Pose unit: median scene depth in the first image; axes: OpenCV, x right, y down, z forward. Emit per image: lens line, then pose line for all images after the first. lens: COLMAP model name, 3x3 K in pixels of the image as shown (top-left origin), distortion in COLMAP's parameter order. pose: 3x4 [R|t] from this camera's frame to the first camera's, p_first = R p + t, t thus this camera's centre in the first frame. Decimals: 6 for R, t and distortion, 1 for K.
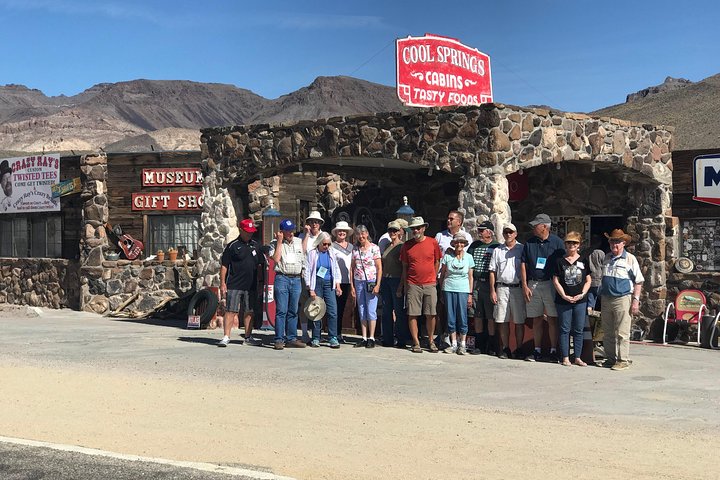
lens RADIAL K [[1901.8, 0, 360.0], [0, 1901.8, 240.0], [0, 0, 1]] dist [0.006560, 0.679085]
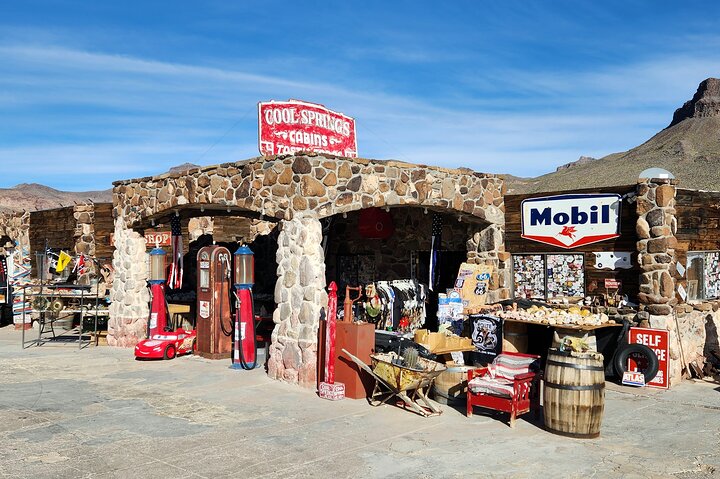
lens RADIAL K [[873.6, 0, 360.0], [0, 873.6, 239.5], [0, 0, 1]] dist [0.126147, -0.021901]
pose [[0.992950, -0.007114, -0.118321, 0.140795], [0.006426, 0.999960, -0.006193, -0.017161], [0.118360, 0.005389, 0.992956, 0.459555]]
